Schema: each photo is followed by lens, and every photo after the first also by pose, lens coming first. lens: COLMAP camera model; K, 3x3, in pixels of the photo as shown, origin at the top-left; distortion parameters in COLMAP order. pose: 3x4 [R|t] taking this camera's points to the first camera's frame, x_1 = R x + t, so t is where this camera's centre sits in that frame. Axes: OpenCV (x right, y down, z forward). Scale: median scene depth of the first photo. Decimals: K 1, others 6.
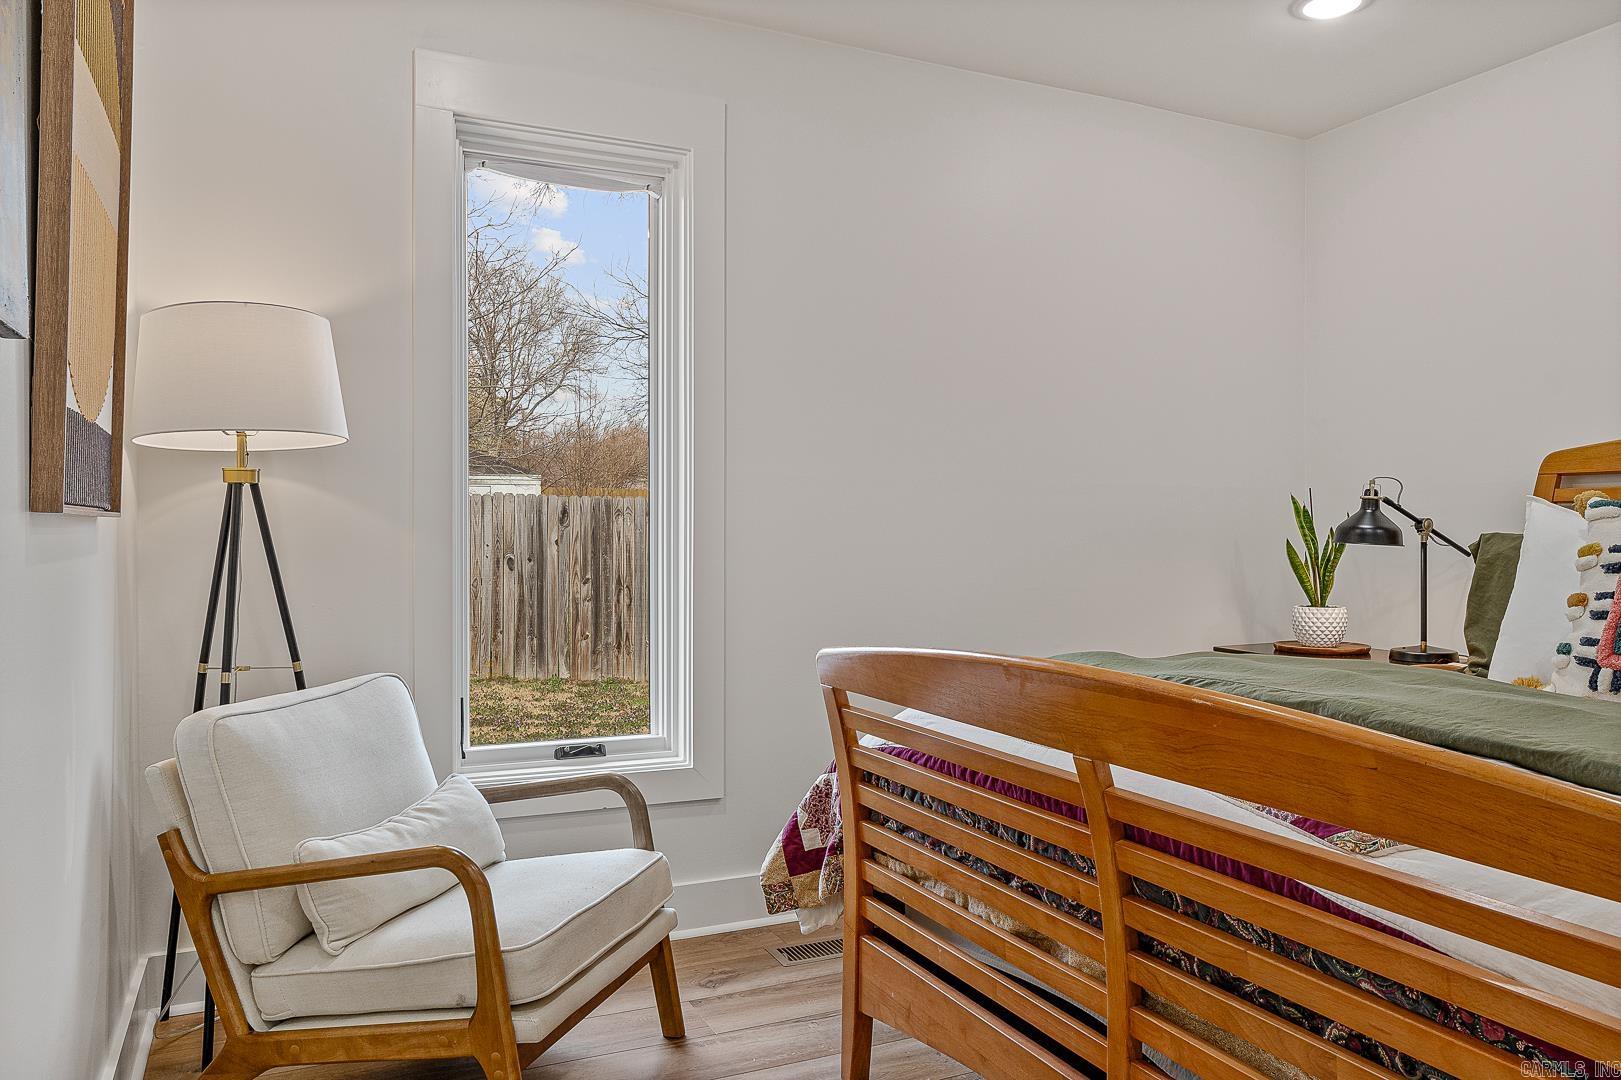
lens RADIAL K [[1180.8, 0, 801.7], [0, 1180.8, 545.0], [0, 0, 1]] dist [-0.004487, -0.002371]
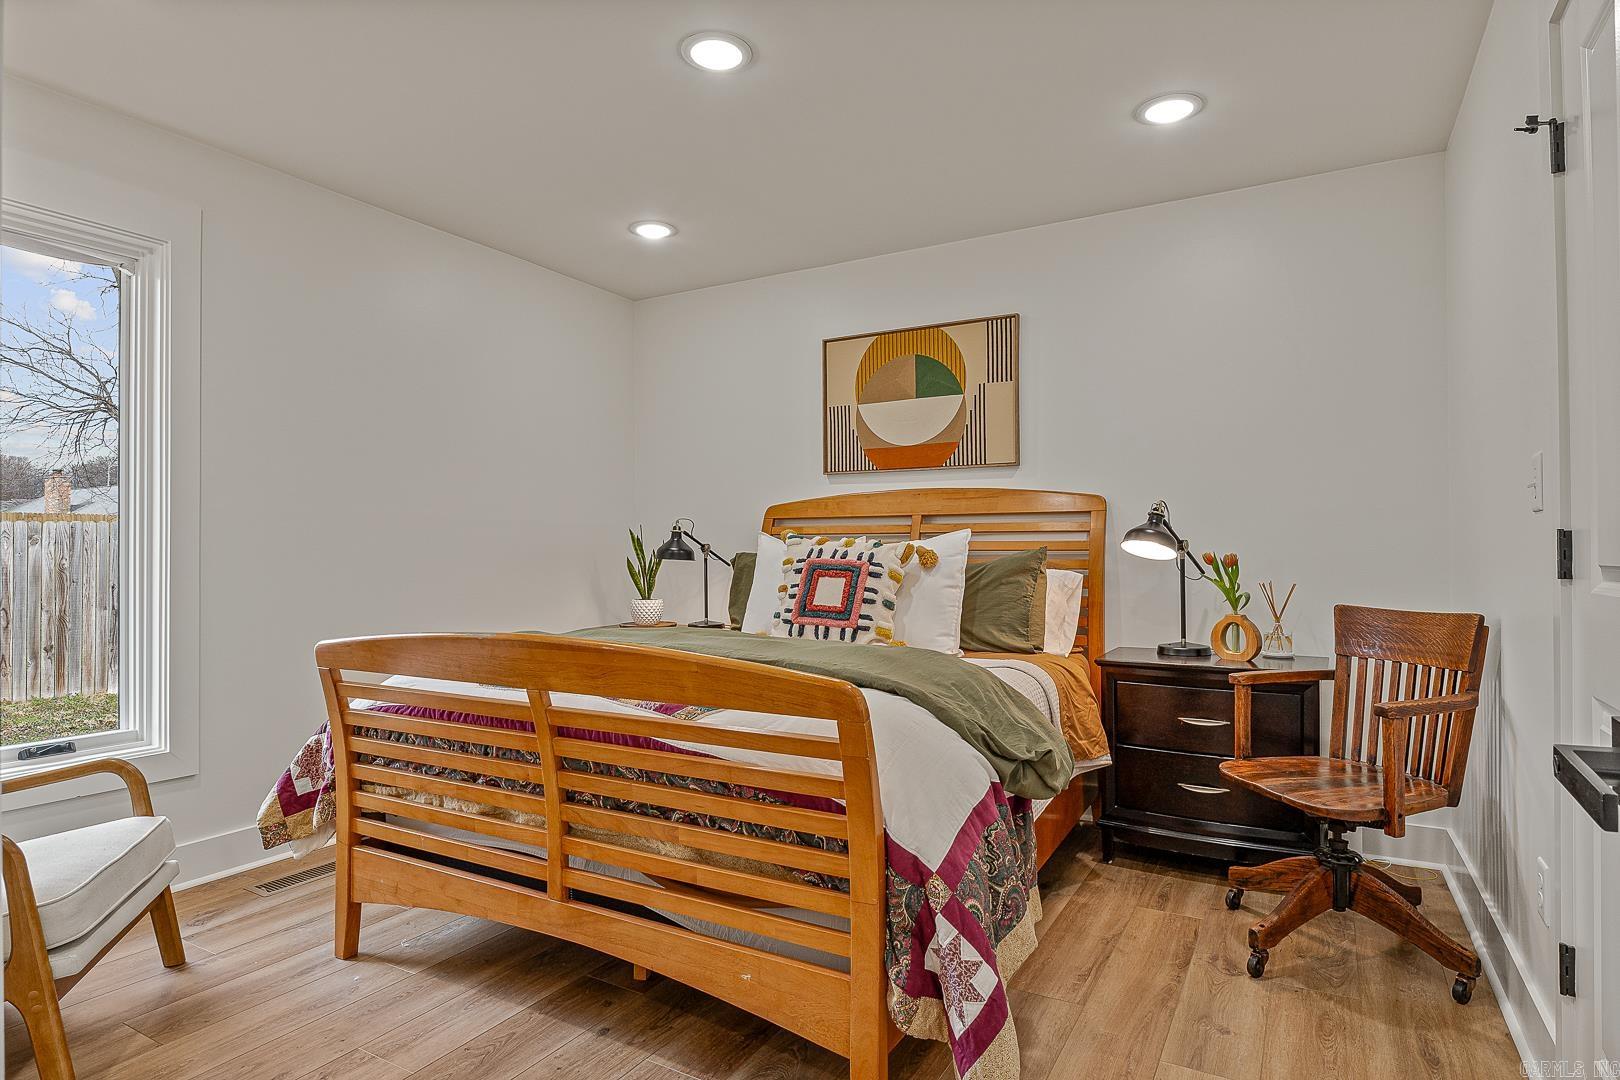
lens RADIAL K [[872.1, 0, 811.3], [0, 872.1, 545.8], [0, 0, 1]] dist [-0.006261, -0.000587]
pose [[0.818055, -0.002627, 0.575133, -0.095698], [0.013091, 0.999816, -0.014052, -0.000706], [-0.574990, 0.019024, 0.817939, -0.152715]]
